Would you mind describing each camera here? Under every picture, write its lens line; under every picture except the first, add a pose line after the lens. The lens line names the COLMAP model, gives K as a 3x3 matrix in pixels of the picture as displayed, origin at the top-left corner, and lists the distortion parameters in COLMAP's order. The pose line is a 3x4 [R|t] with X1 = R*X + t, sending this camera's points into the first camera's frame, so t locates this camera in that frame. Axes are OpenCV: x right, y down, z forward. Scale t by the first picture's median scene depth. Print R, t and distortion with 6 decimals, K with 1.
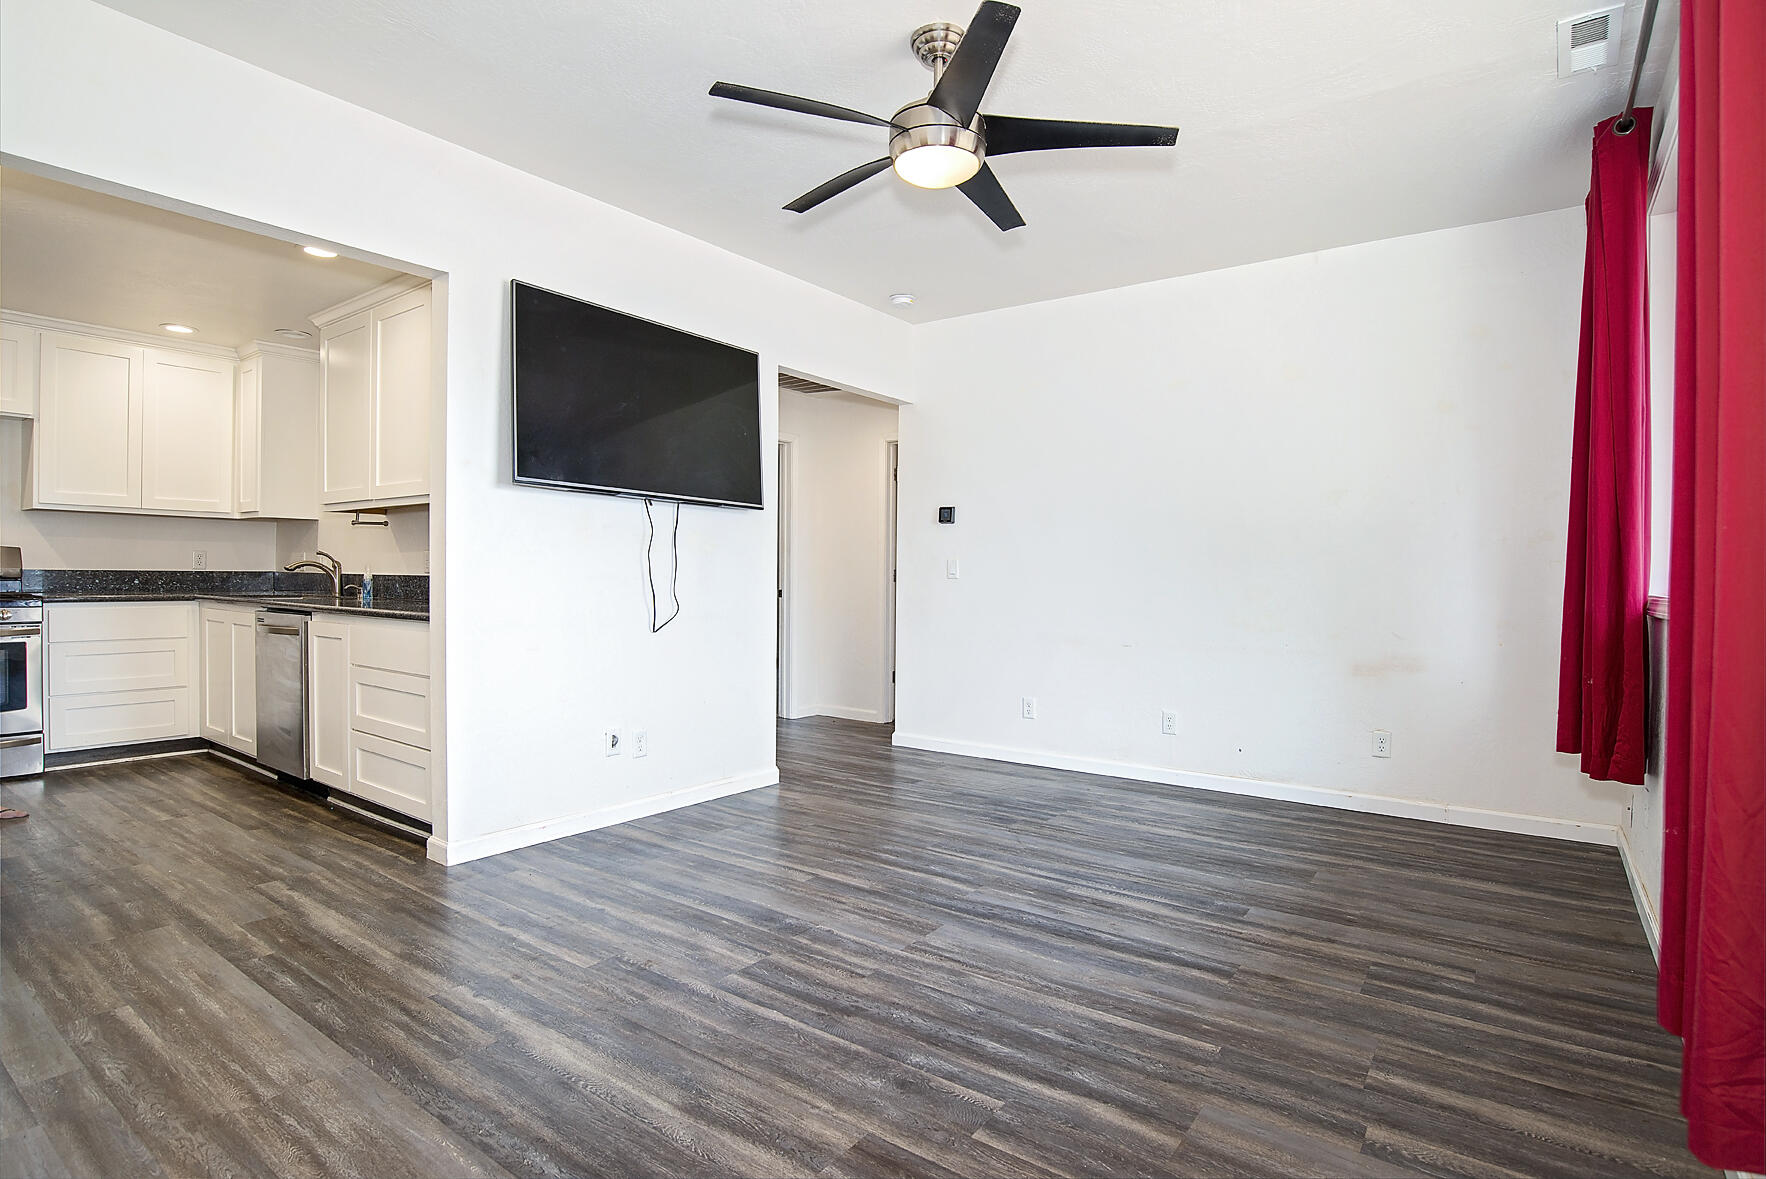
lens RADIAL K [[894.0, 0, 883.0], [0, 894.0, 589.5], [0, 0, 1]] dist [-0.003041, 0.000146]
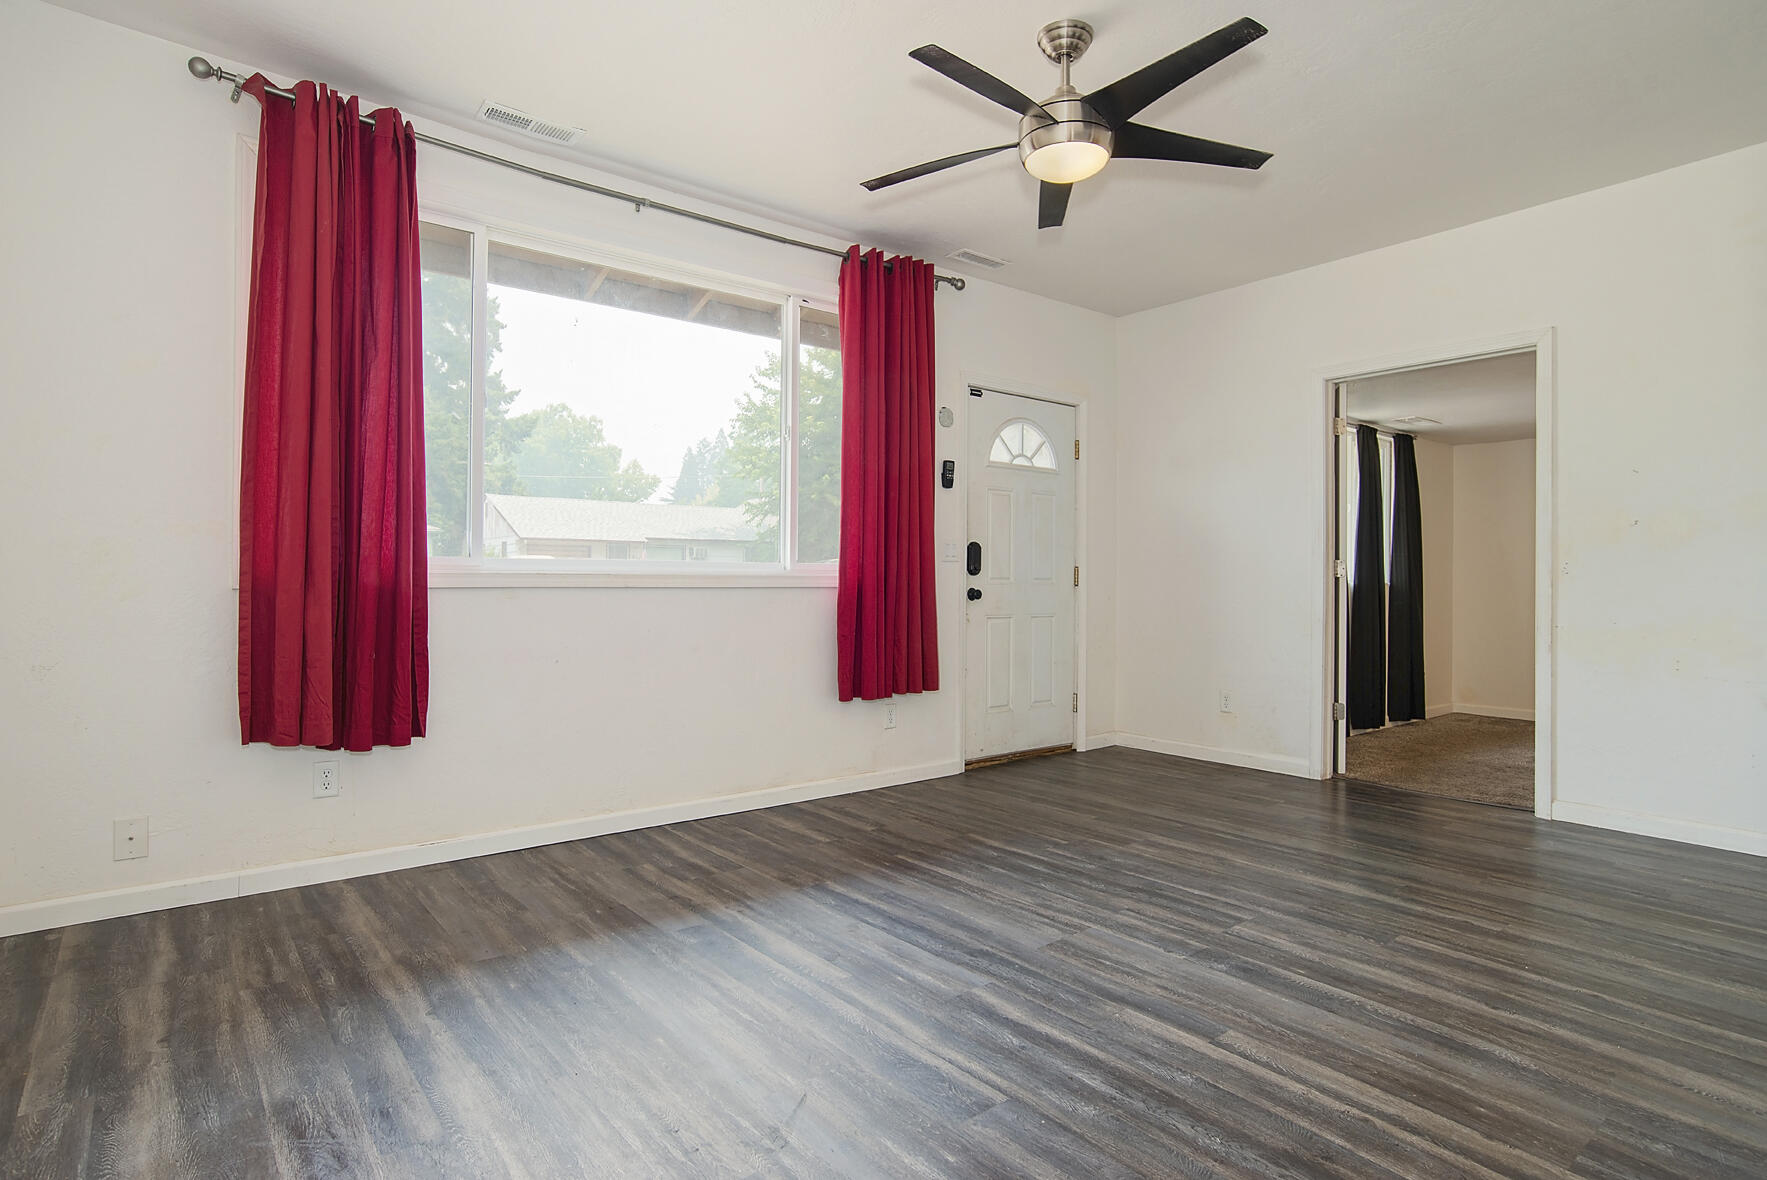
lens RADIAL K [[894.5, 0, 883.5], [0, 894.5, 590.0], [0, 0, 1]] dist [-0.003041, 0.000146]
pose [[-0.963611, -0.020050, 0.266556, -0.016083], [-0.012613, 0.999483, 0.029581, -0.007354], [-0.267011, 0.025143, -0.963365, 2.035436]]
